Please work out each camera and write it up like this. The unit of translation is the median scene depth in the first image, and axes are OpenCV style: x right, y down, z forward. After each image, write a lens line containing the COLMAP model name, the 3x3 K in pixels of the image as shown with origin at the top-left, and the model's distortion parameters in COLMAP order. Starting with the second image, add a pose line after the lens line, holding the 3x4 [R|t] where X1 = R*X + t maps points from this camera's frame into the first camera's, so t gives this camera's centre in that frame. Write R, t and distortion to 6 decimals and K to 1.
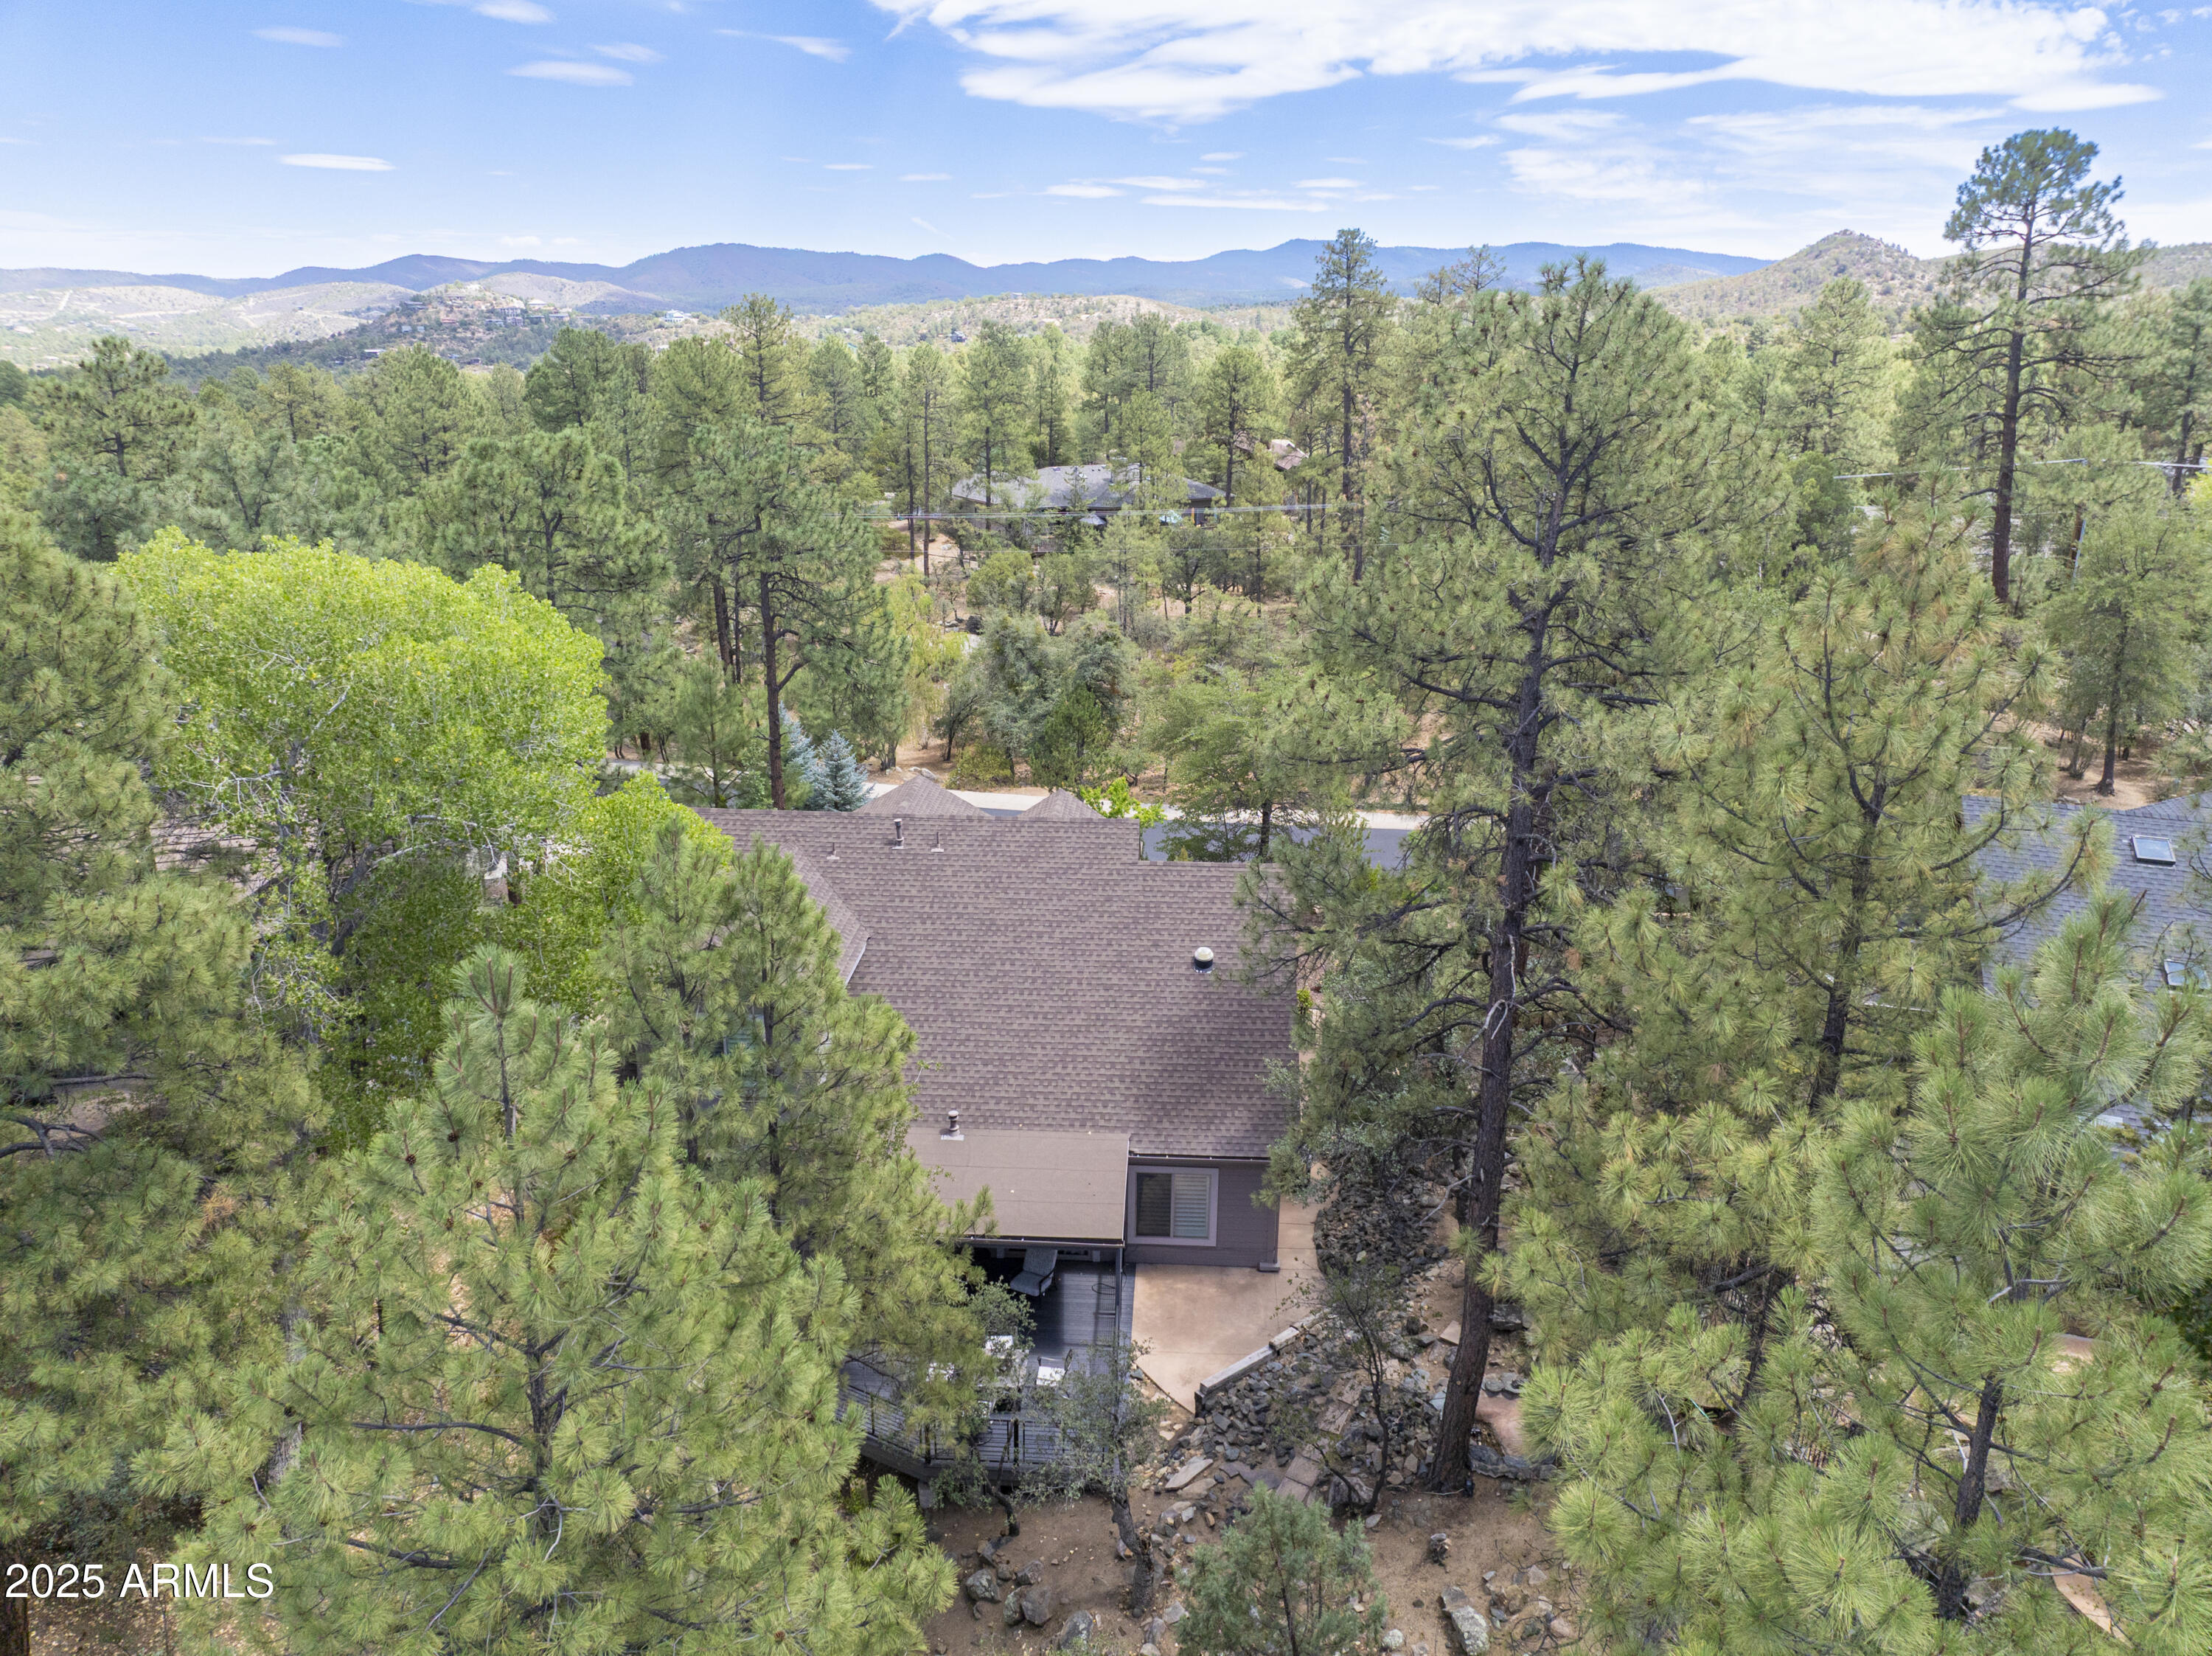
lens RADIAL K [[1548.7, 0, 1102.5], [0, 1548.7, 826.0], [0, 0, 1]] dist [-0.042442, 0.009085]
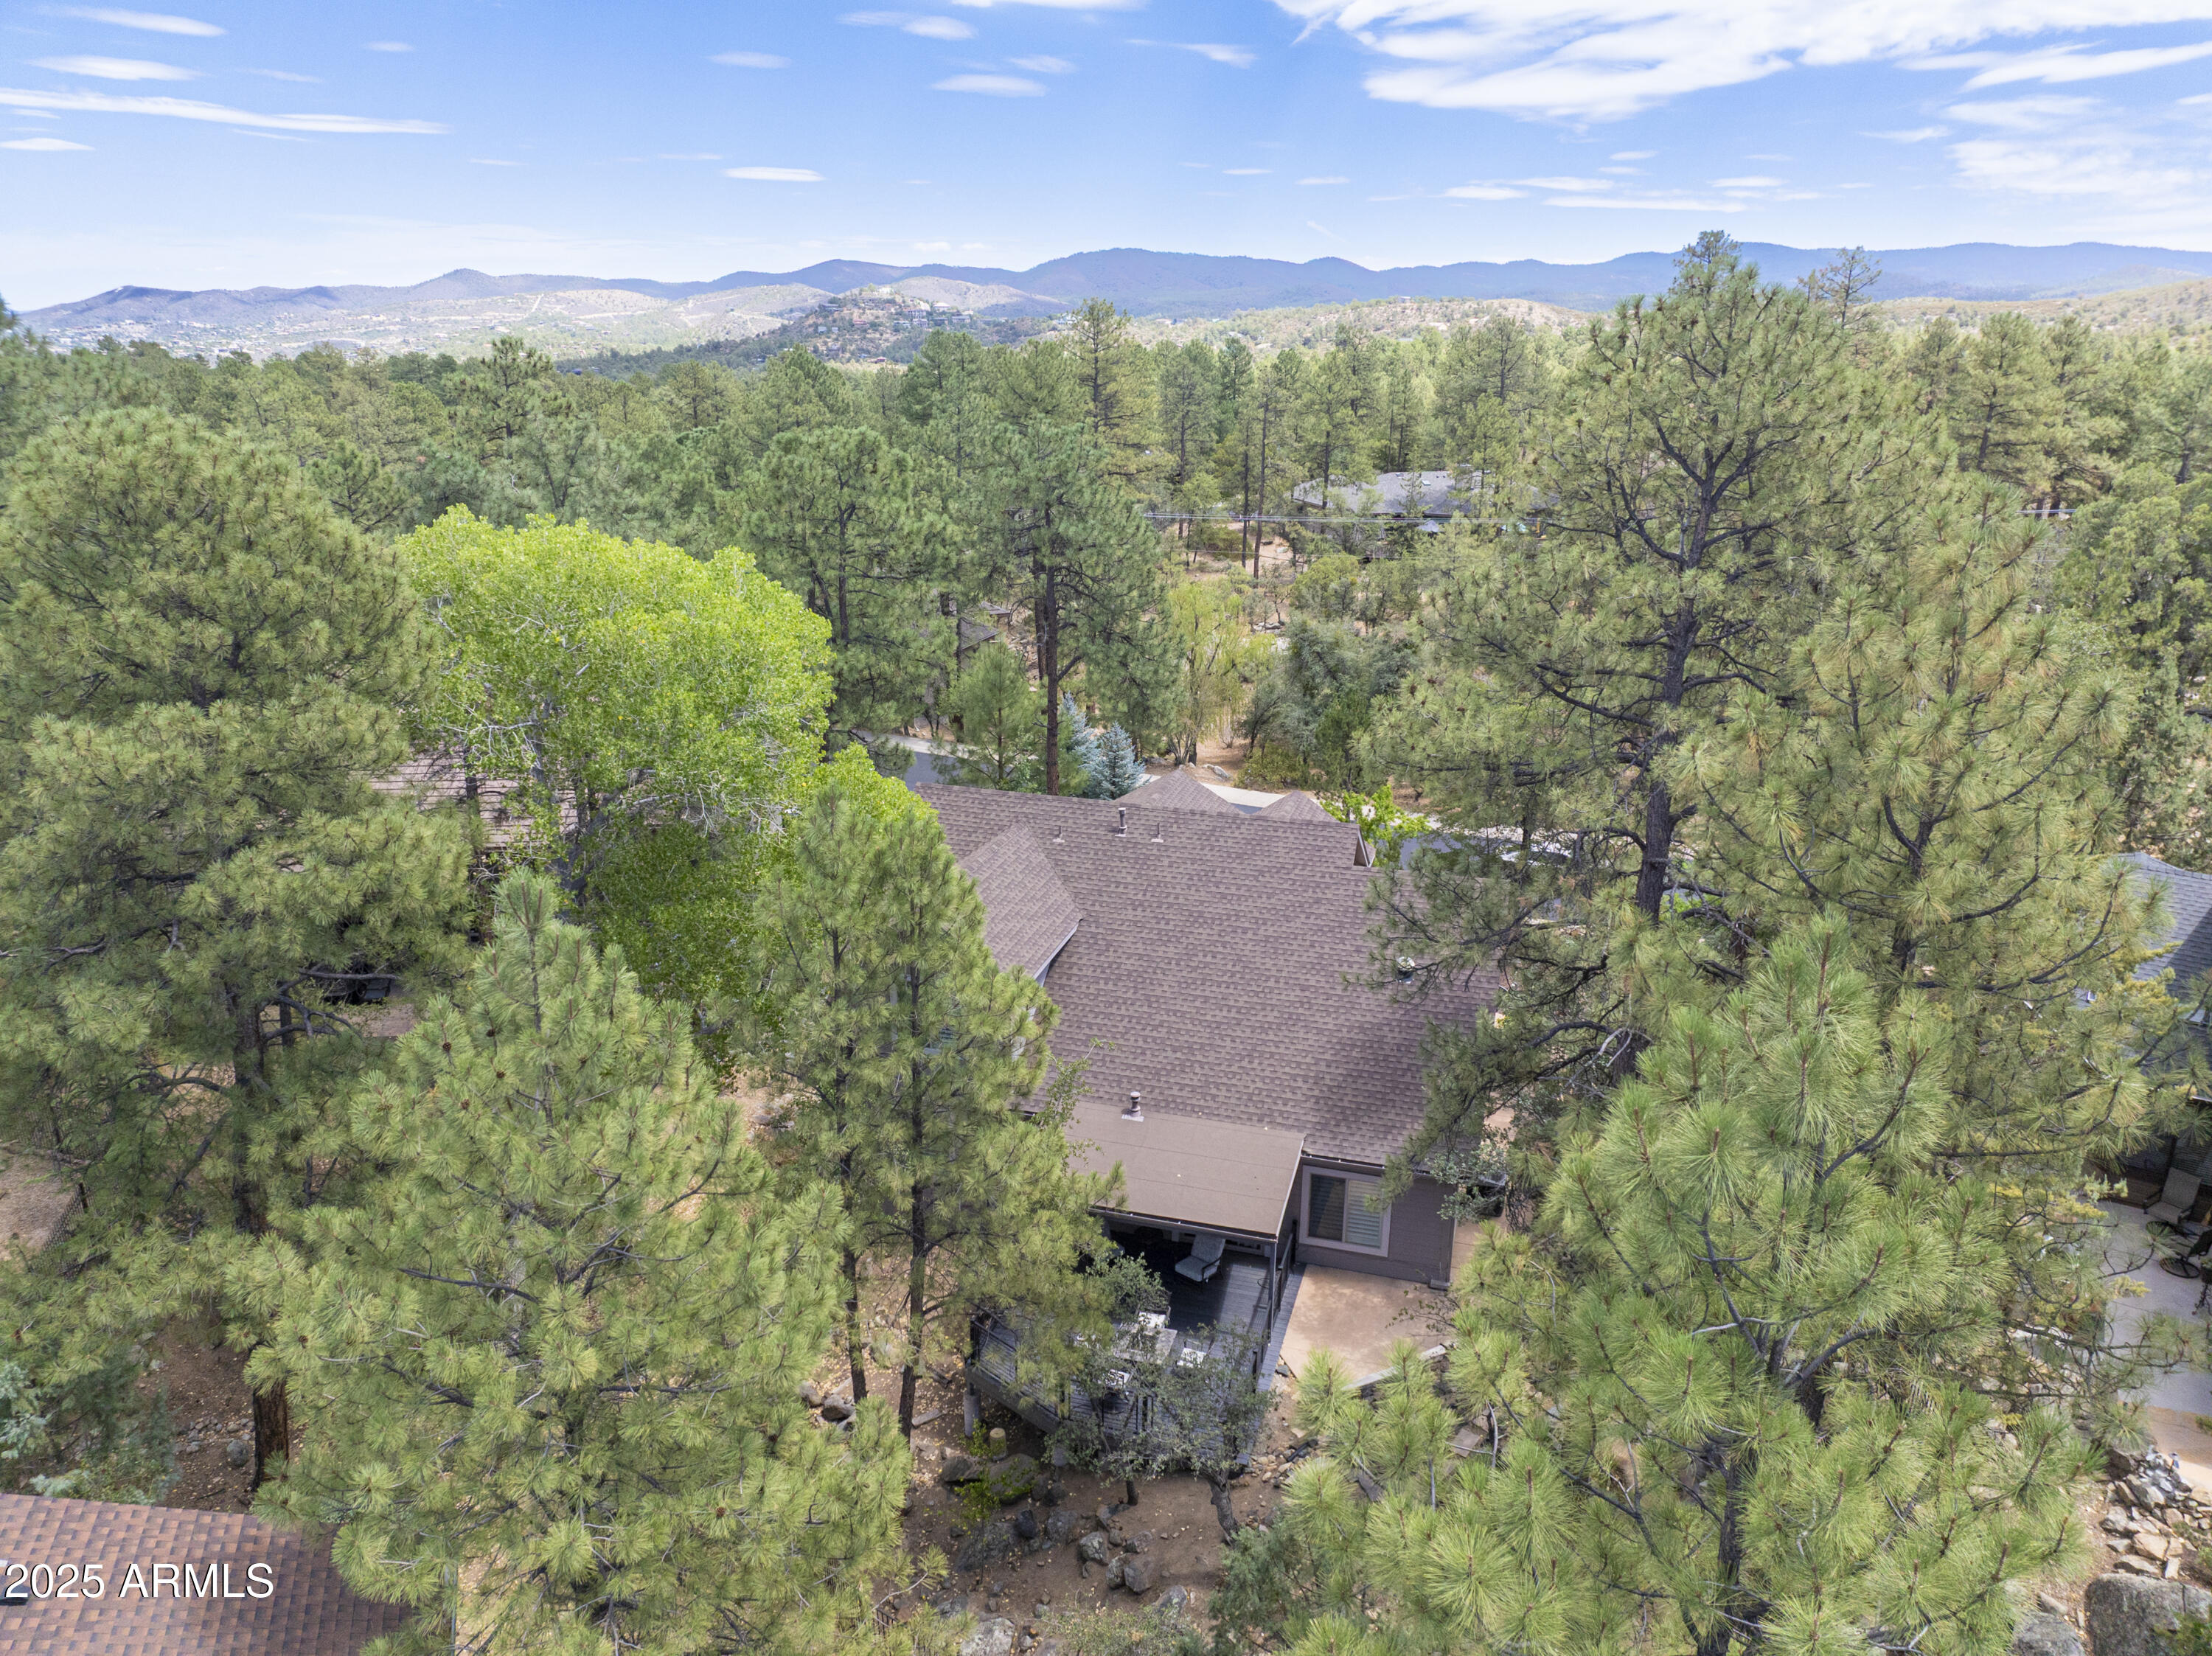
lens RADIAL K [[1550.8, 0, 1110.0], [0, 1550.8, 821.2], [0, 0, 1]] dist [-0.053408, 0.032274]
pose [[0.972769, 0.070091, -0.220924, 0.063921], [-0.071197, 0.997458, 0.002962, 0.001458], [0.220570, 0.012847, 0.975287, -0.007425]]
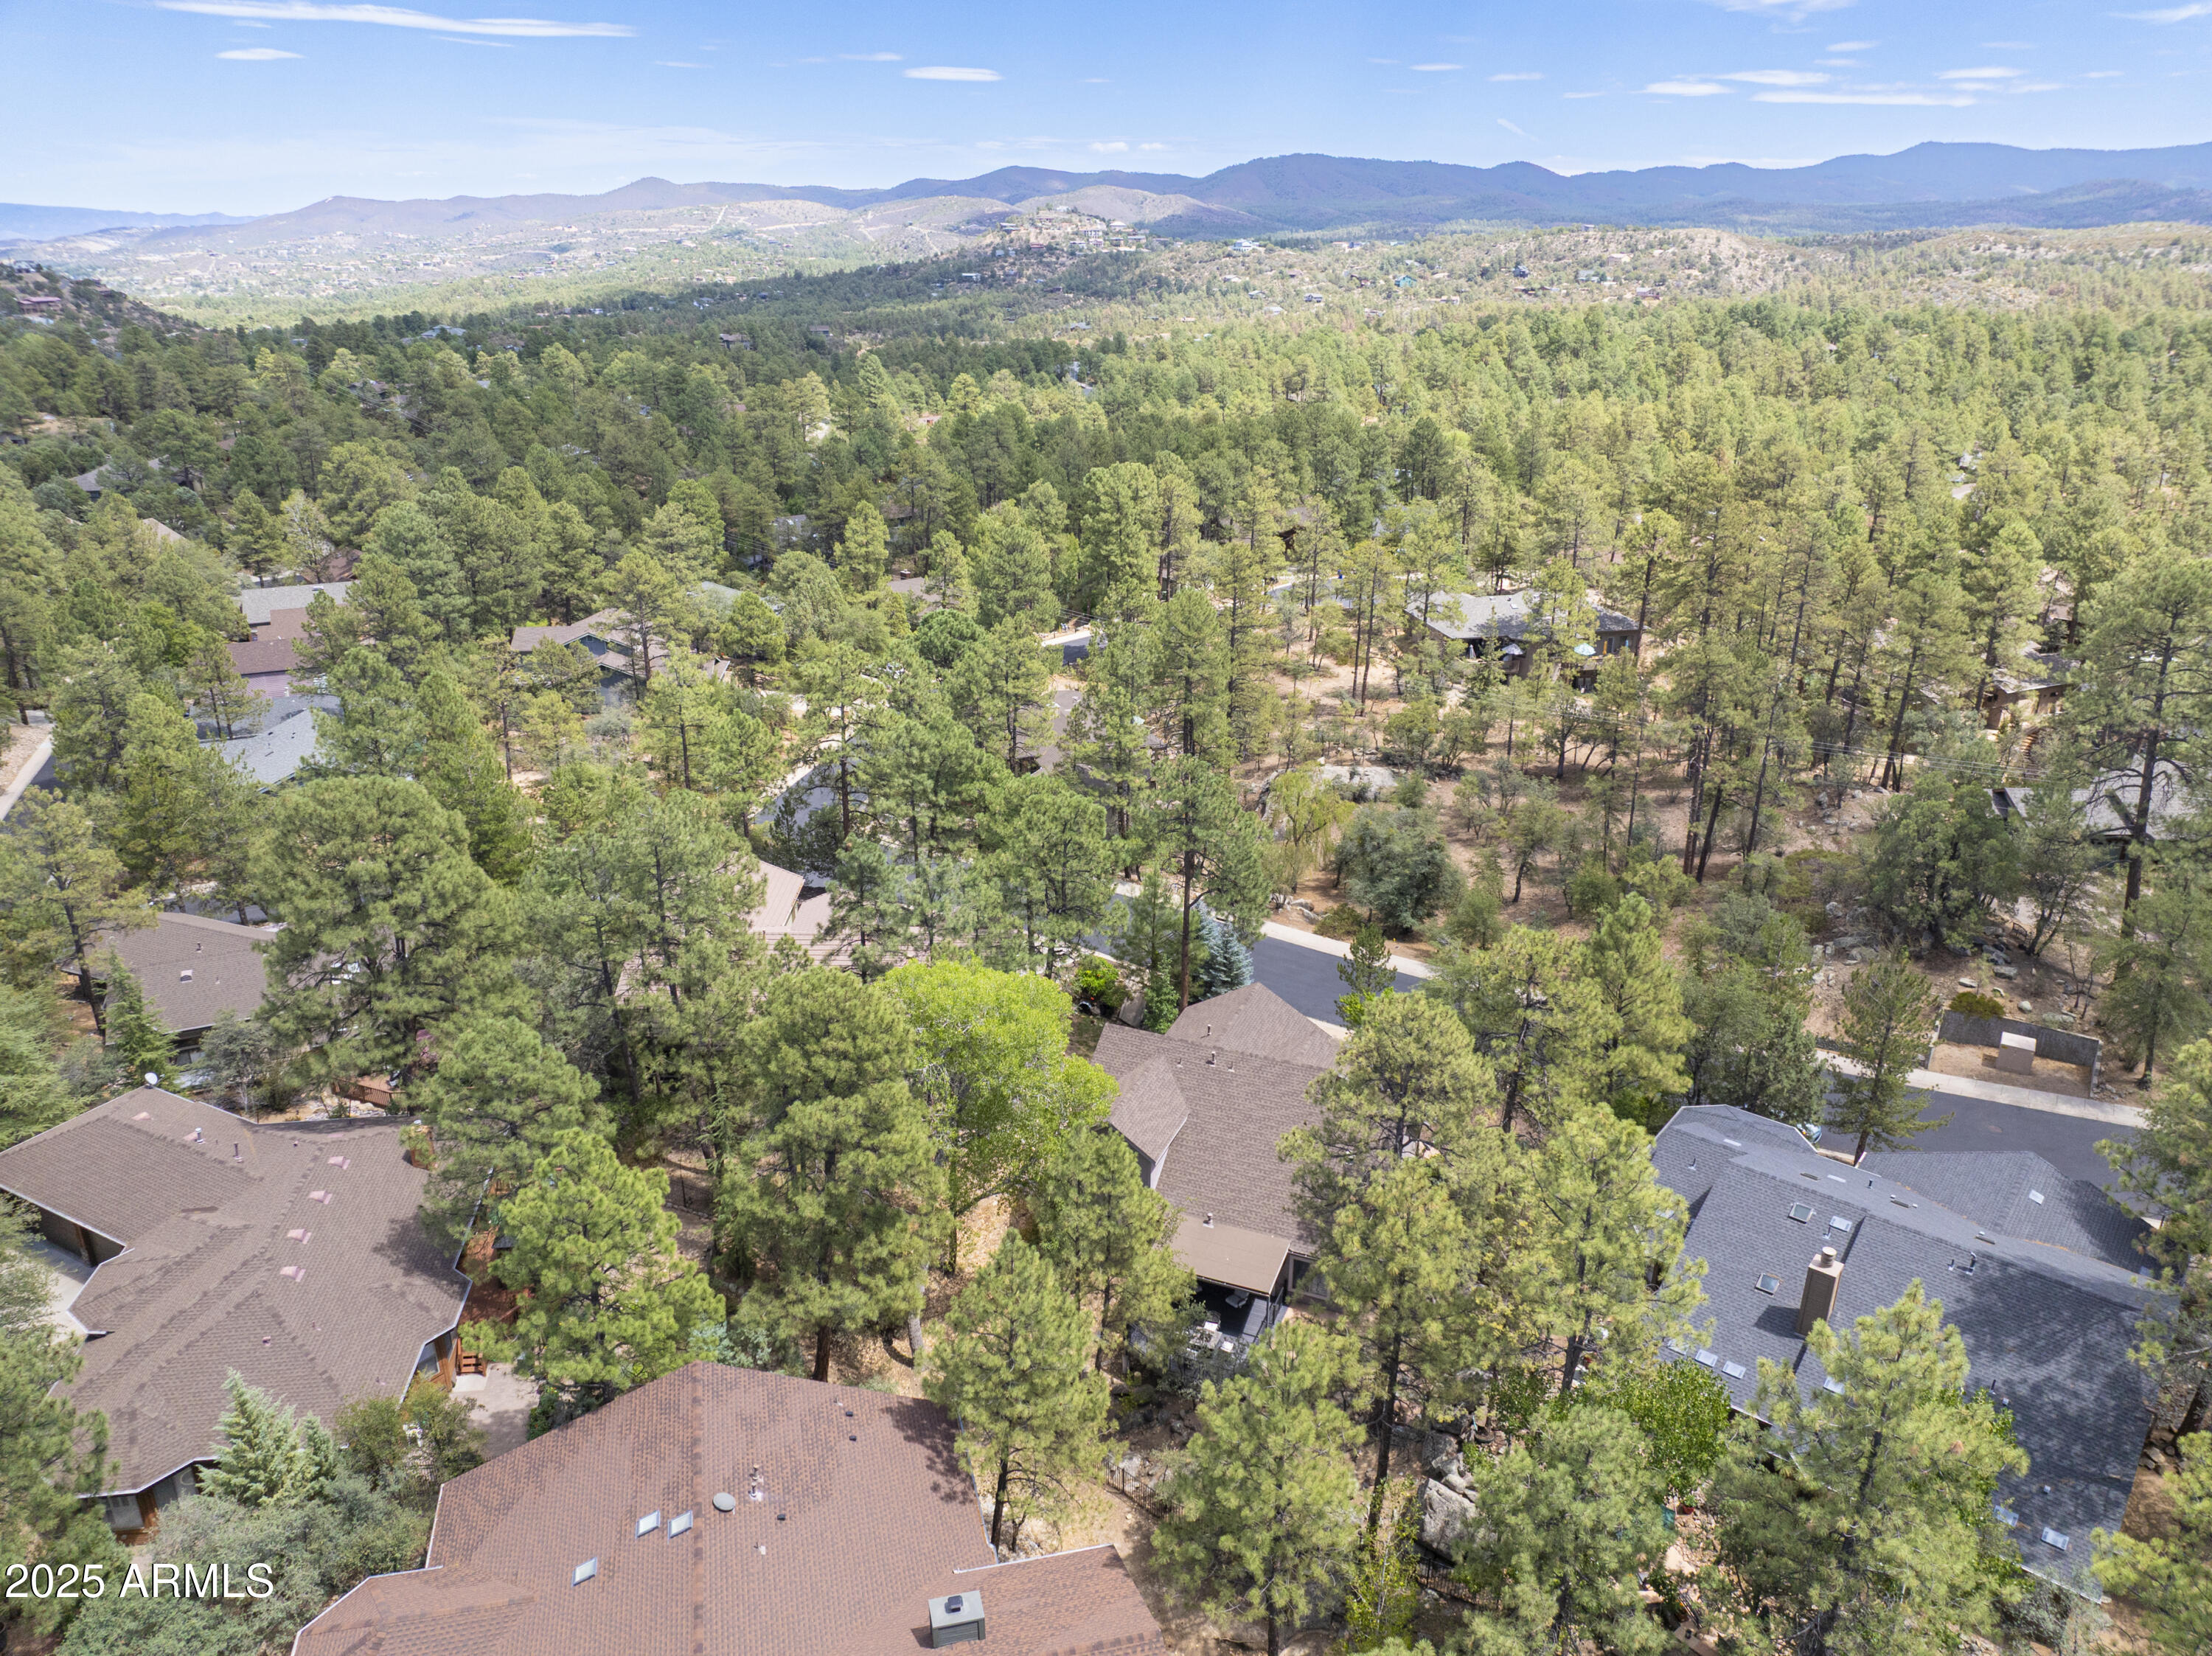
lens RADIAL K [[1548.7, 0, 1102.5], [0, 1548.7, 826.0], [0, 0, 1]] dist [-0.042442, 0.009085]
pose [[0.940619, 0.117750, -0.318388, 0.235496], [-0.099693, 0.992374, 0.072487, -0.302057], [0.324496, -0.036442, 0.945185, -0.643949]]
